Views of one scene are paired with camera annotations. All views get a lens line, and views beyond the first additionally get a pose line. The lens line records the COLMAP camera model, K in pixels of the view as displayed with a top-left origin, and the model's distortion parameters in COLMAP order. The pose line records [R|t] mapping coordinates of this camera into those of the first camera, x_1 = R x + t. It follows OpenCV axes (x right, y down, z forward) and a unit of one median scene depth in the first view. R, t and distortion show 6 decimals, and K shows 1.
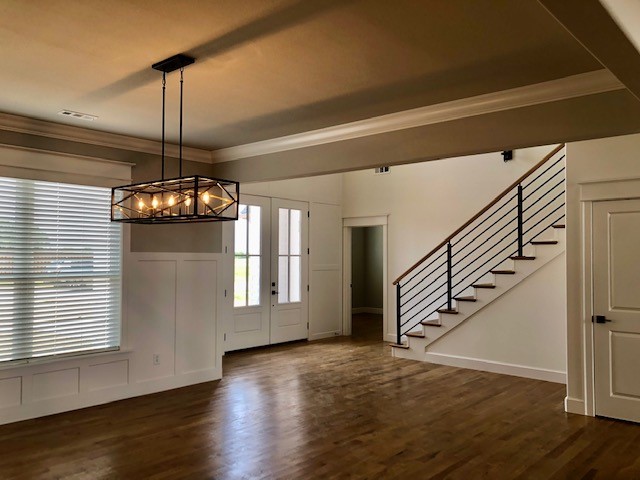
lens RADIAL K [[530.8, 0, 321.1], [0, 530.8, 243.2], [0, 0, 1]] dist [0.048608, -0.032863]
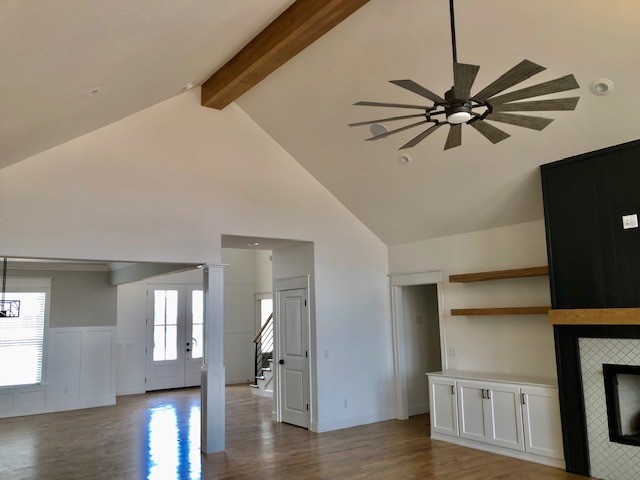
lens RADIAL K [[530.8, 0, 316.4], [0, 530.8, 244.1], [0, 0, 1]] dist [0.048608, -0.032863]
pose [[0.975593, -0.058418, -0.211672, 0.623966], [0.035454, 0.993220, -0.110707, -0.021620], [0.216704, 0.100501, 0.971050, -0.389650]]
